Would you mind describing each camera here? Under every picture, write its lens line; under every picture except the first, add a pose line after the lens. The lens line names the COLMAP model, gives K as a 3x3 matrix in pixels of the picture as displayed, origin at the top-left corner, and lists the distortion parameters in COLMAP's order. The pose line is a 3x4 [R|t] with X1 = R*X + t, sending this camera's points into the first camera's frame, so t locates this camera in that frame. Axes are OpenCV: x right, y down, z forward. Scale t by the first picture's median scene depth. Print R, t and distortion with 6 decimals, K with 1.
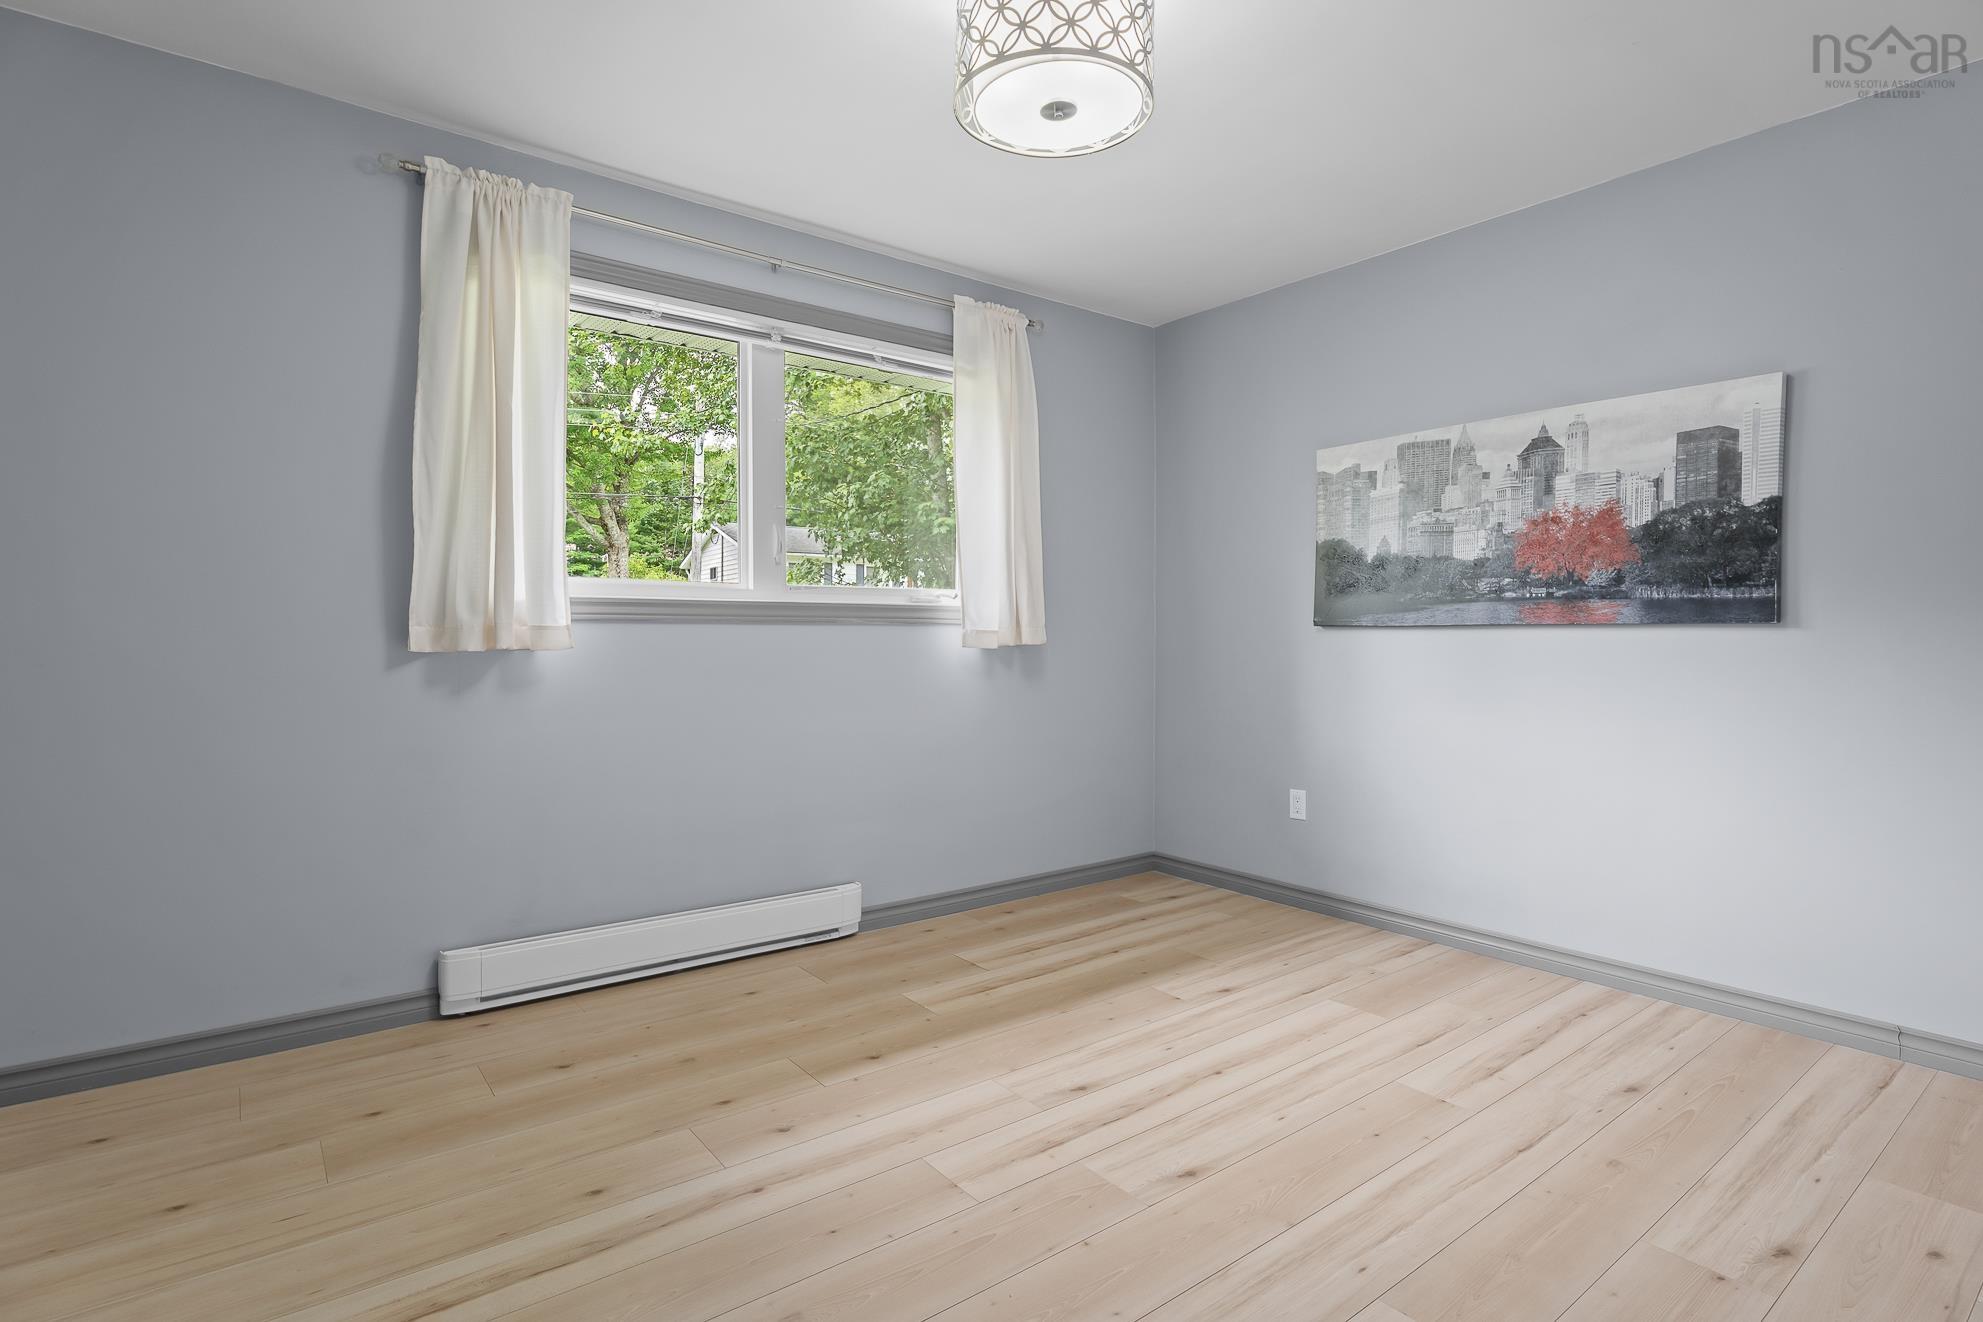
lens RADIAL K [[954.0, 0, 987.0], [0, 954.0, 630.9], [0, 0, 1]] dist [-0.003043, 0.000677]
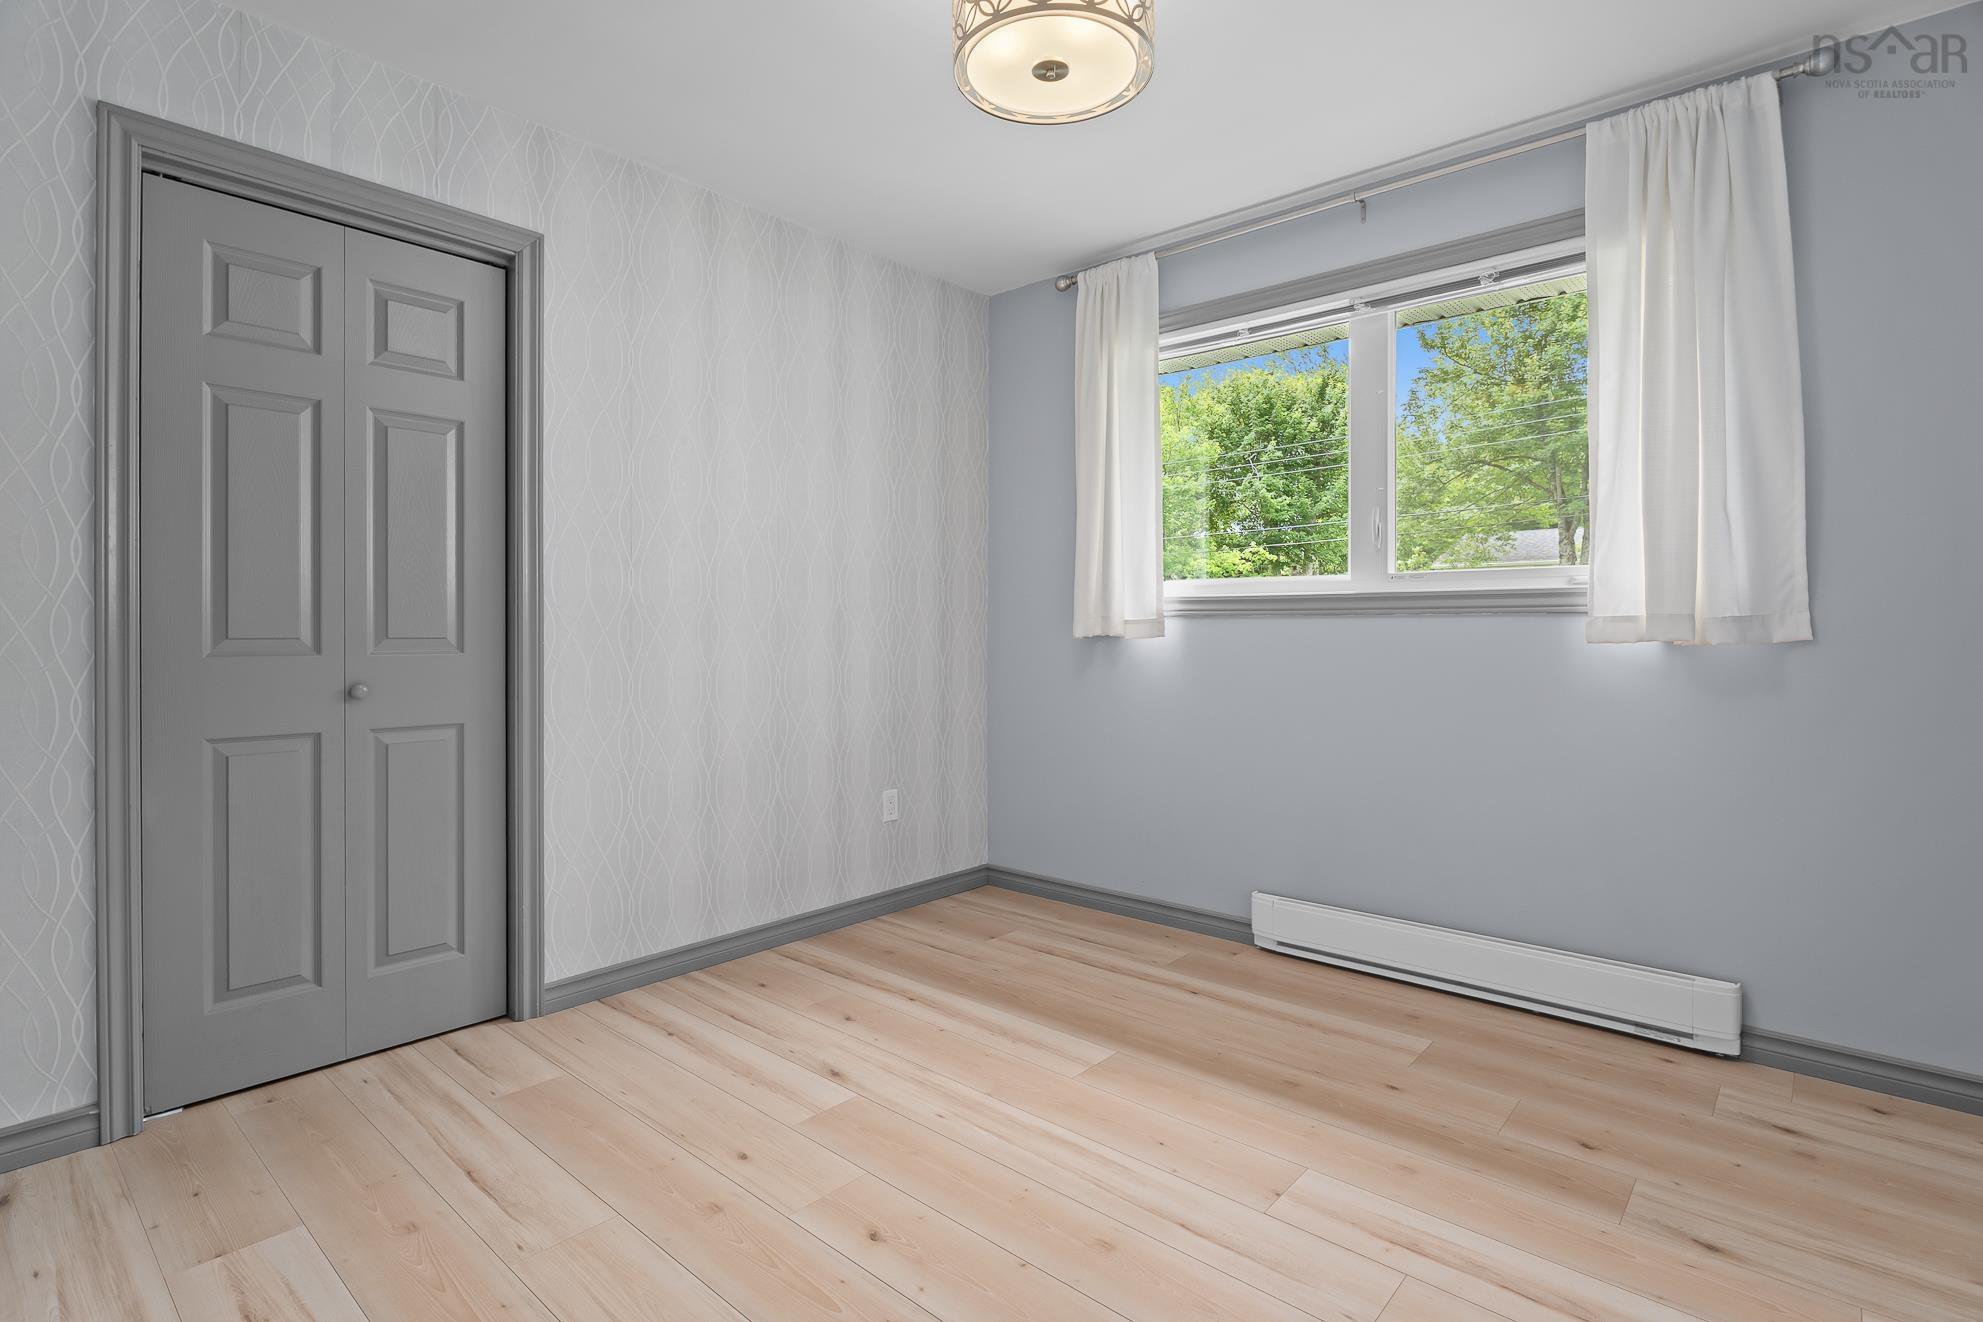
lens RADIAL K [[954.0, 0, 987.0], [0, 954.0, 630.9], [0, 0, 1]] dist [-0.003043, 0.000677]
pose [[0.216140, -0.003898, -0.976355, 0.546239], [0.005586, 0.999981, -0.002756, 0.005995], [0.976346, -0.004858, 0.216157, 0.412653]]
